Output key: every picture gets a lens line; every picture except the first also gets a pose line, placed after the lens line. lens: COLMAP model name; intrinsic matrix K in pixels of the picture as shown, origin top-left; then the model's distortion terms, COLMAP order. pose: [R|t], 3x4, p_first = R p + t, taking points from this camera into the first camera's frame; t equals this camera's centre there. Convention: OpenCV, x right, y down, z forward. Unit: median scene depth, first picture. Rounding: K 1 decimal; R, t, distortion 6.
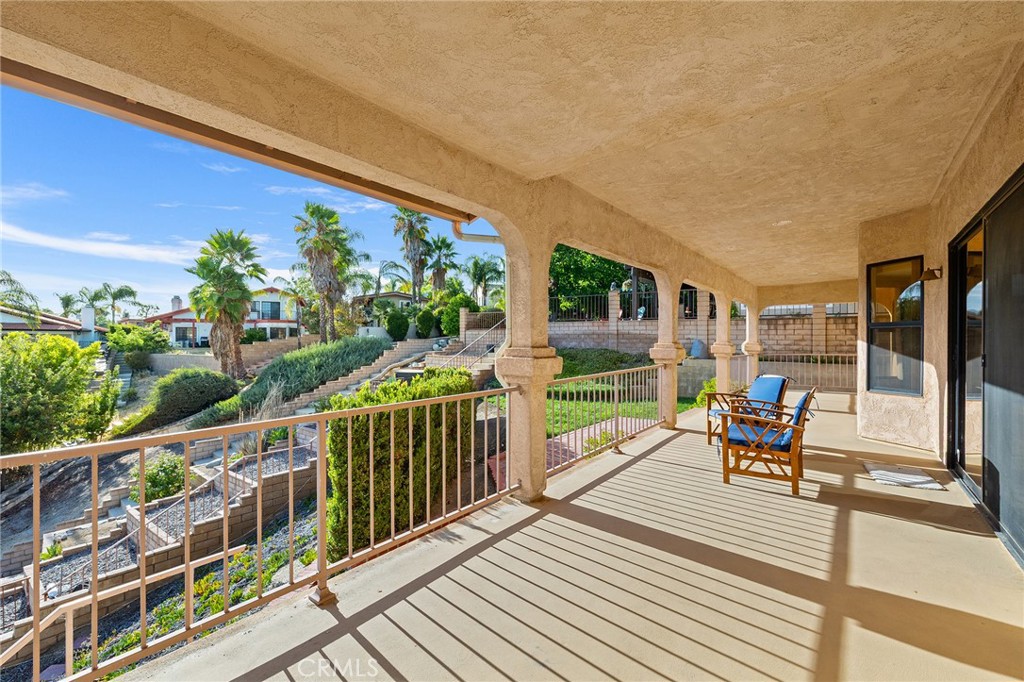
lens RADIAL K [[433.3, 0, 503.2], [0, 433.3, 341.1], [0, 0, 1]] dist [-0.001217, -0.000041]
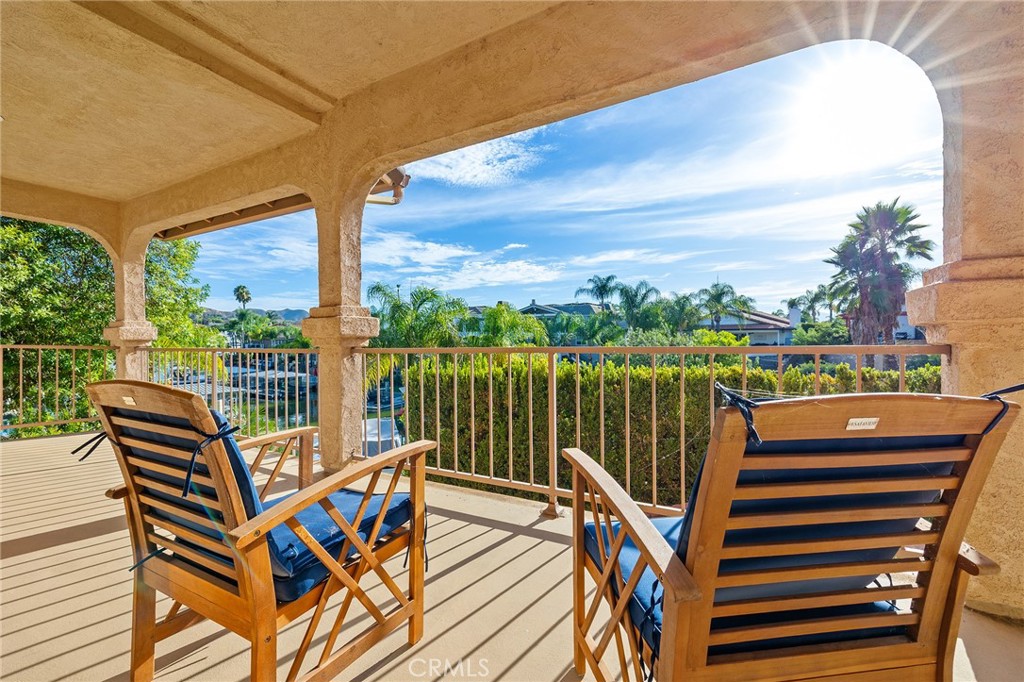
lens RADIAL K [[431.5, 0, 501.5], [0, 431.5, 342.6], [0, 0, 1]] dist [0.002992, 0.000253]
pose [[0.144138, 0.011296, -0.989493, 0.773541], [-0.002780, 0.999936, 0.011010, 0.061556], [0.989554, 0.001164, 0.144160, 0.919285]]
